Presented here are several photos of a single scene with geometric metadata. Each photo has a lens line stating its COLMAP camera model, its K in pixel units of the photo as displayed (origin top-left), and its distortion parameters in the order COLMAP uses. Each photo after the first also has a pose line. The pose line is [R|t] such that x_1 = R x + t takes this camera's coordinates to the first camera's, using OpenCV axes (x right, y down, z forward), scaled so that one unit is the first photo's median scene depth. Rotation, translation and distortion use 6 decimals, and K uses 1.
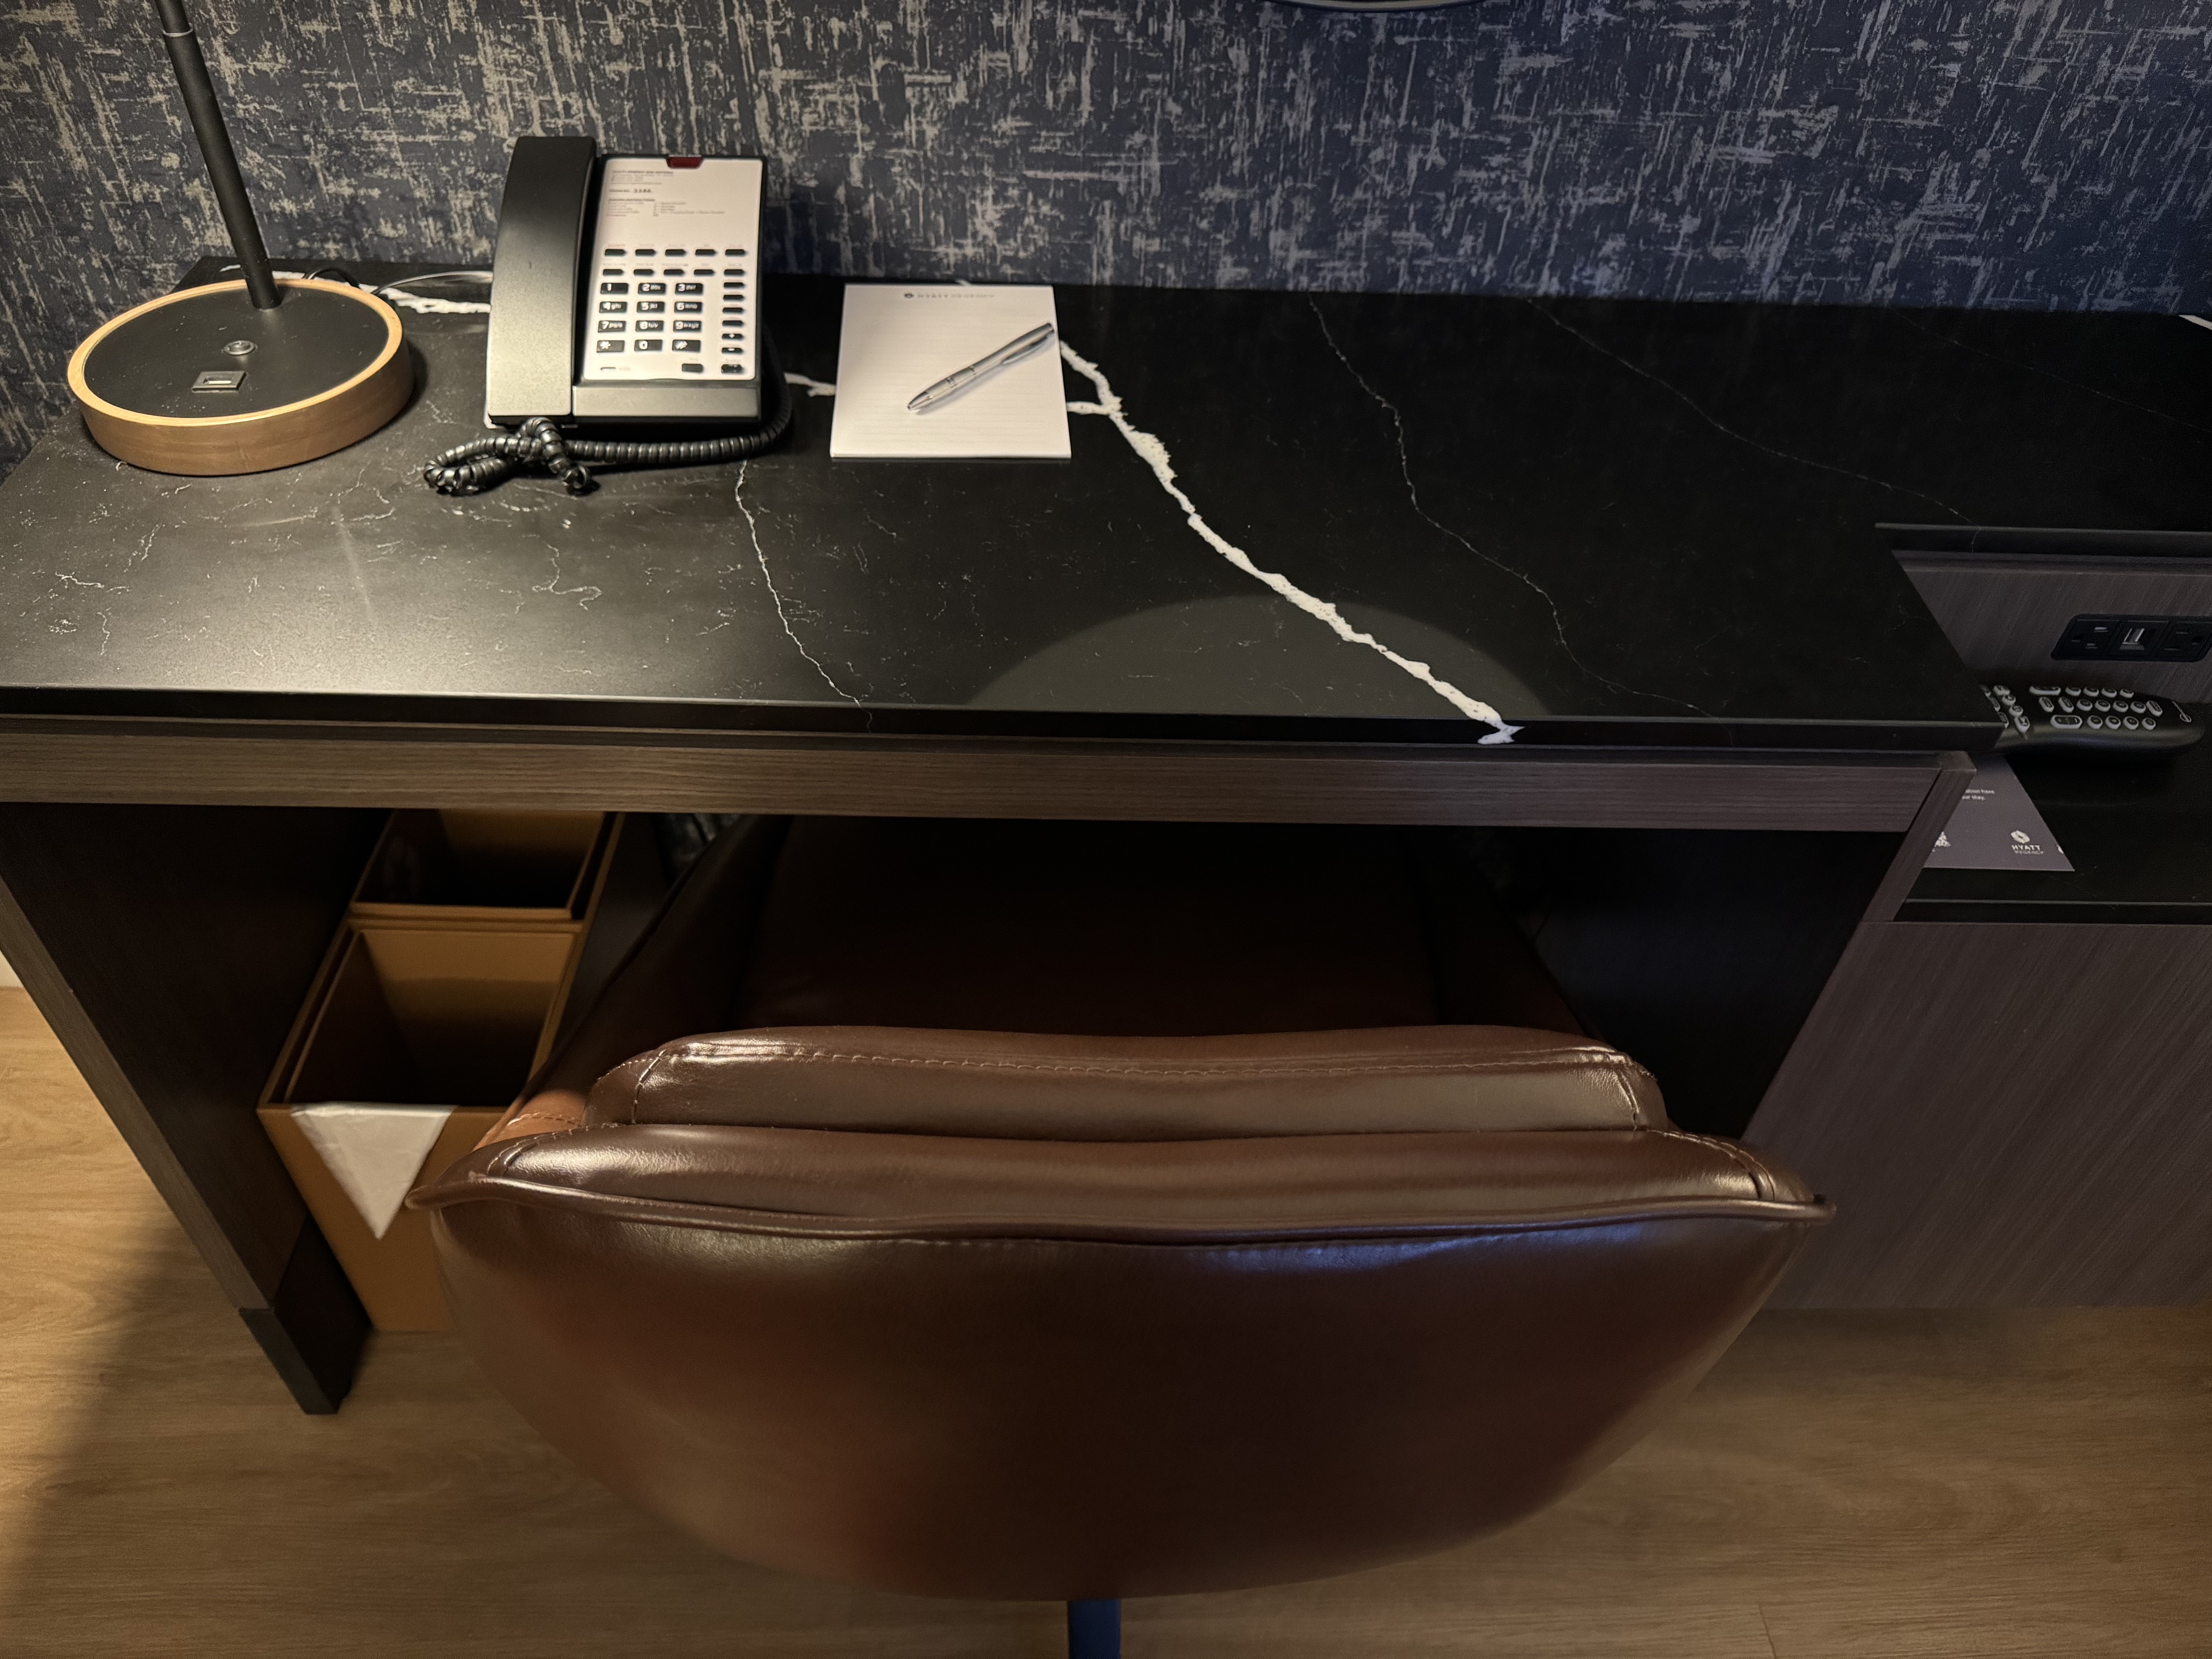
lens RADIAL K [[1603.6, 0, 1084.7], [0, 1603.6, 870.7], [0, 0, 1]] dist [-0.002051, -0.008074]
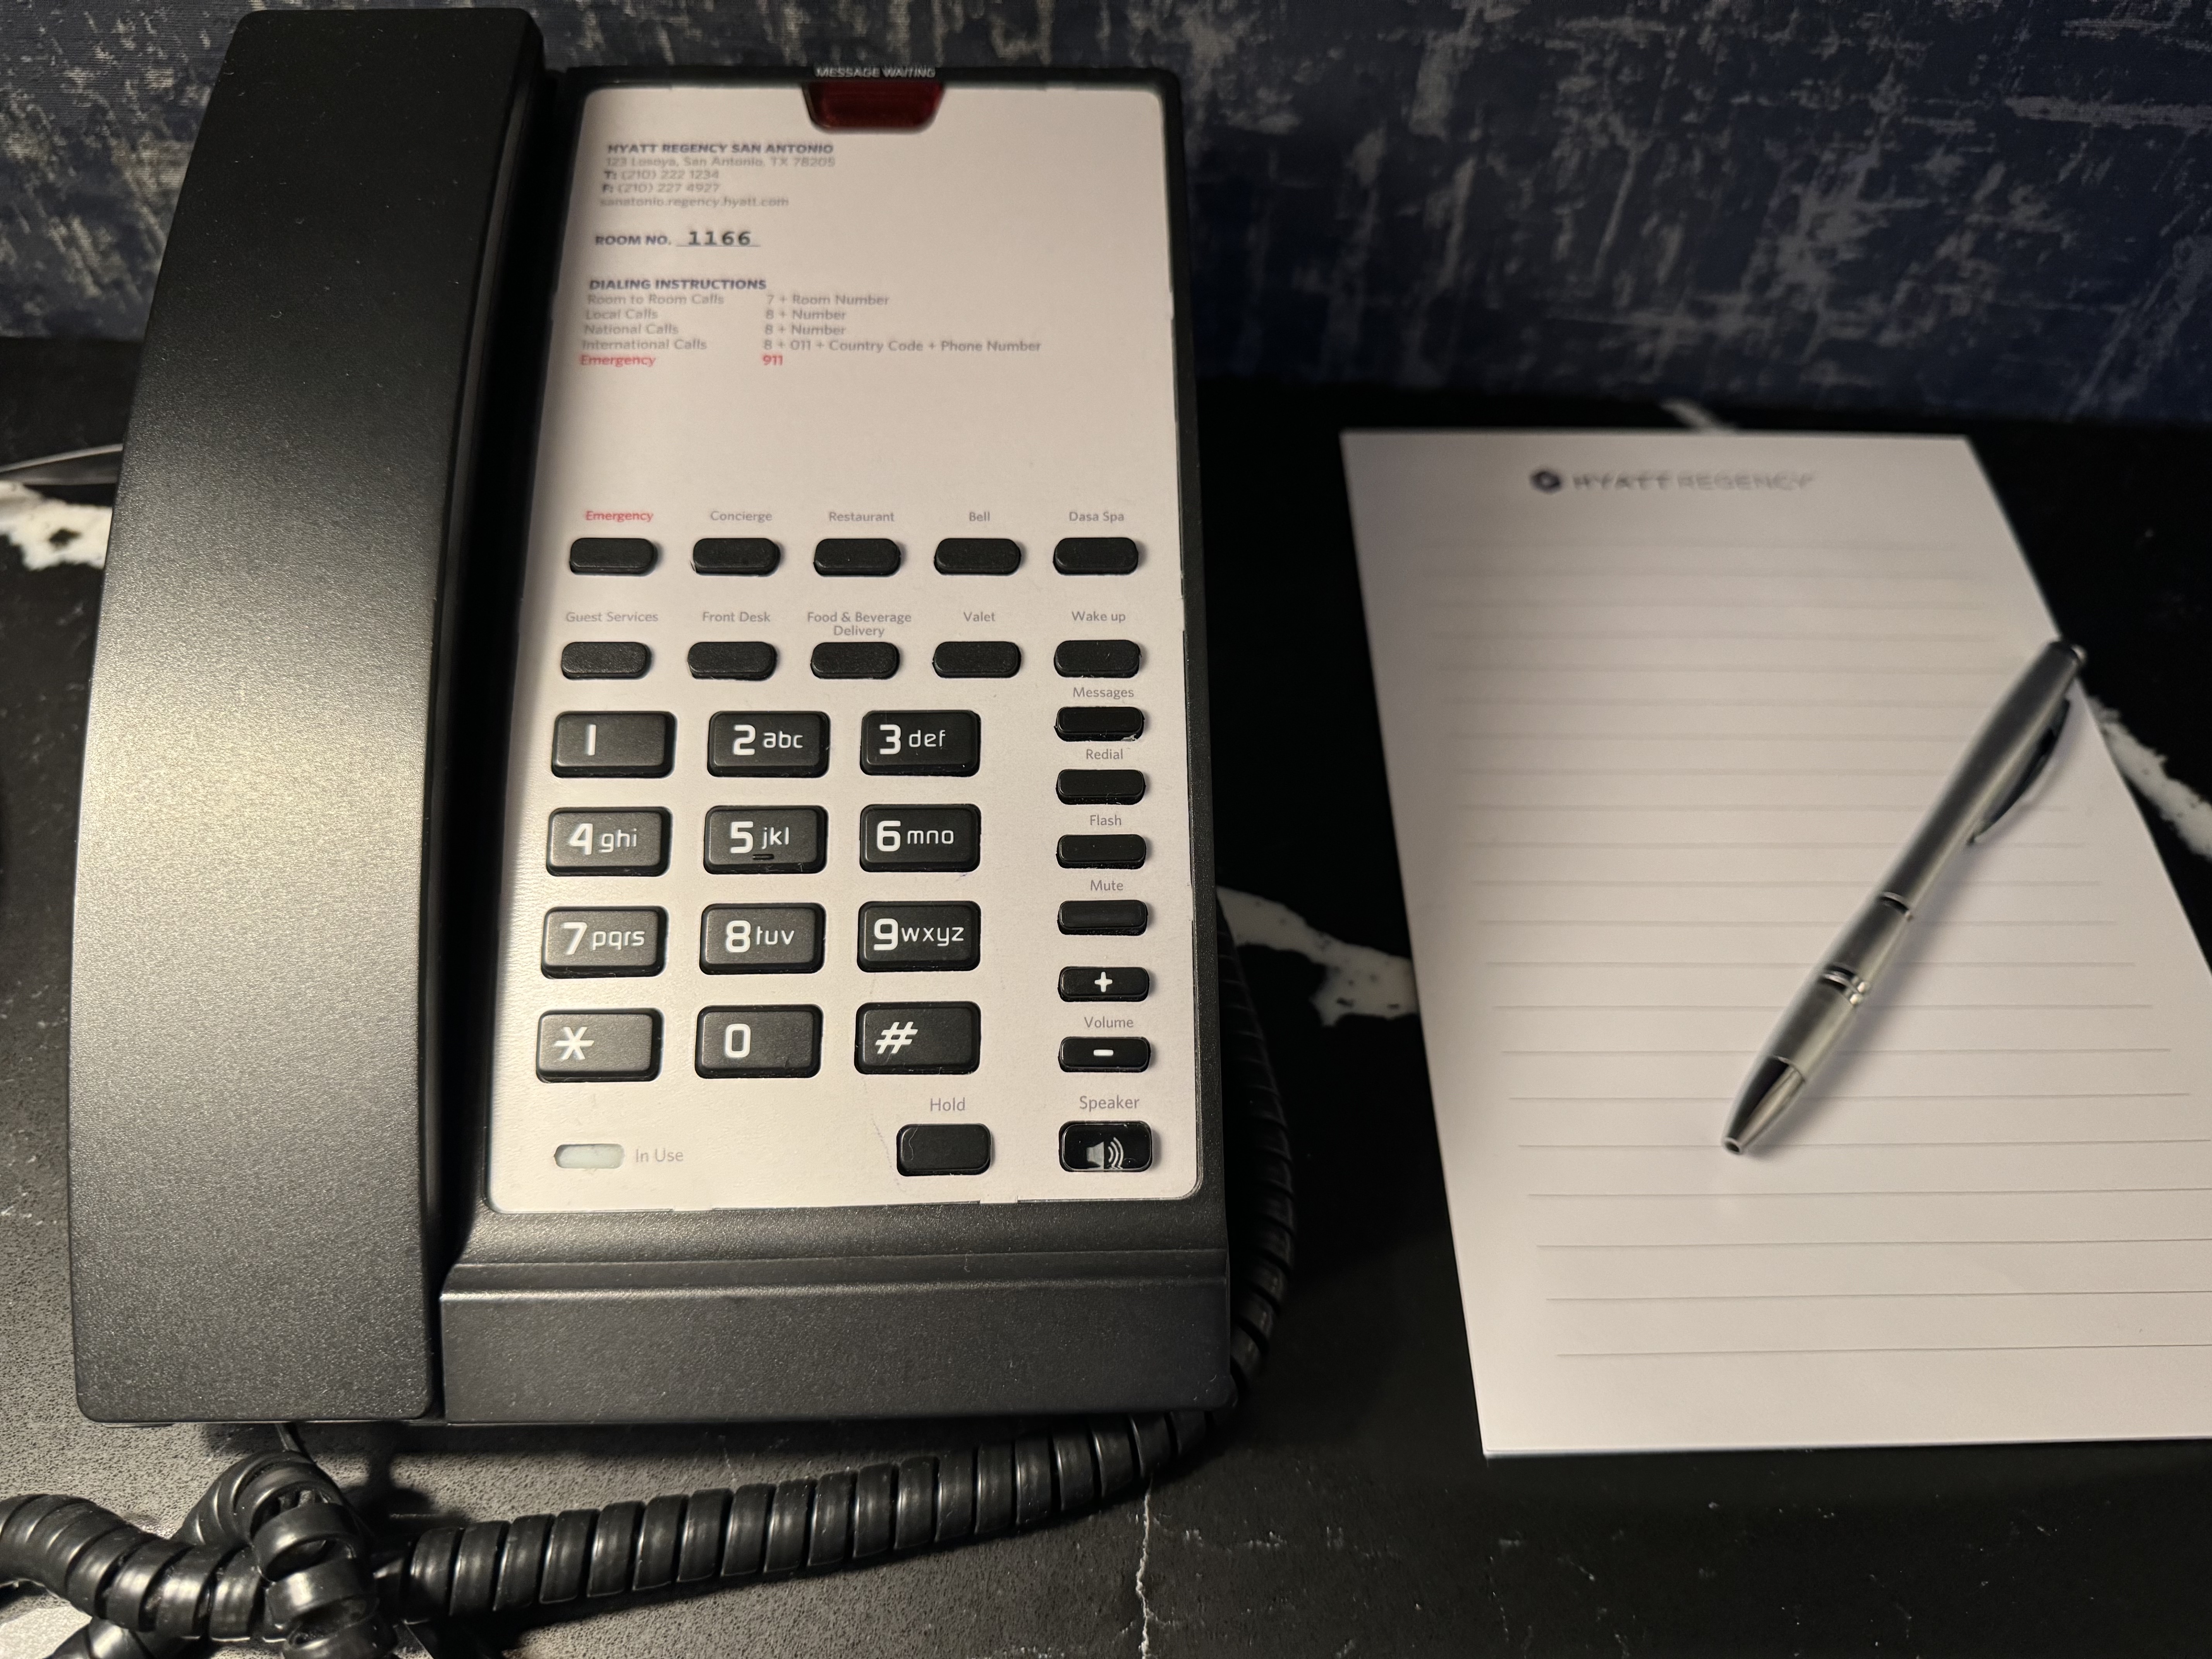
lens RADIAL K [[1603.6, 0, 1108.5], [0, 1603.6, 828.1], [0, 0, 1]] dist [-0.002051, -0.008074]
pose [[0.998467, 0.033507, -0.044045, -0.191658], [-0.025164, 0.983725, 0.177910, -0.364671], [0.049290, -0.176529, 0.983061, 0.703484]]
